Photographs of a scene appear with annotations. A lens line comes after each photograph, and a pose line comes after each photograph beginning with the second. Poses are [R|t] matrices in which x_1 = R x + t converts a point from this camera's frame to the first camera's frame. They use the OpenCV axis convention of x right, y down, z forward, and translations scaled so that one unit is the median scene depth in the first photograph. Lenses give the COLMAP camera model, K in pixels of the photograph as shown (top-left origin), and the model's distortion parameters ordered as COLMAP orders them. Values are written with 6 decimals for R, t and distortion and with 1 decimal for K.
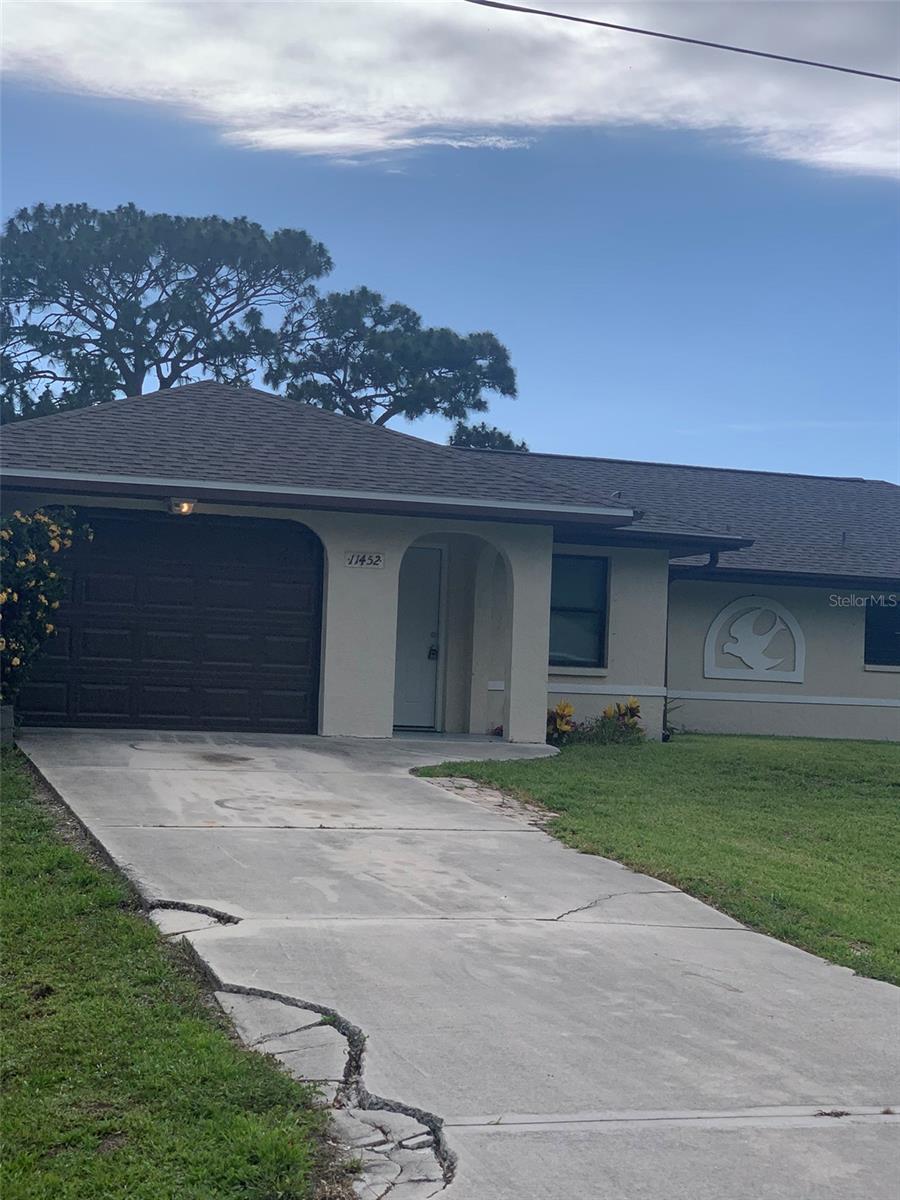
lens RADIAL K [[1944.1, 0, 450.0], [0, 1944.1, 600.0], [0, 0, 1]] dist [0.037363, 0.048309]
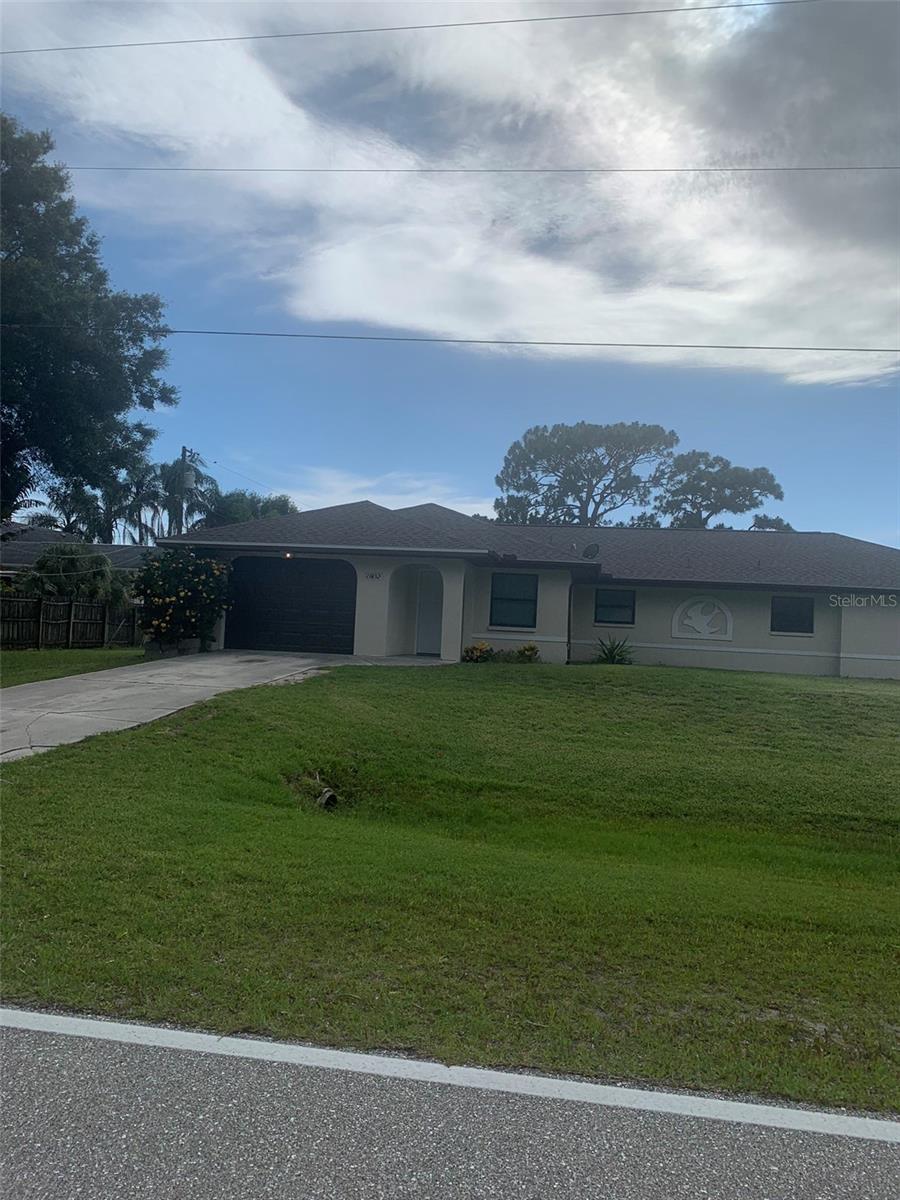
lens RADIAL K [[926.3, 0, 454.0], [0, 926.3, 592.4], [0, 0, 1]] dist [0.041522, -0.069991]
pose [[0.876993, -0.017095, -0.480199, 0.194688], [0.005643, 0.999664, -0.025281, 0.008794], [0.480470, 0.019462, 0.876795, 0.043991]]
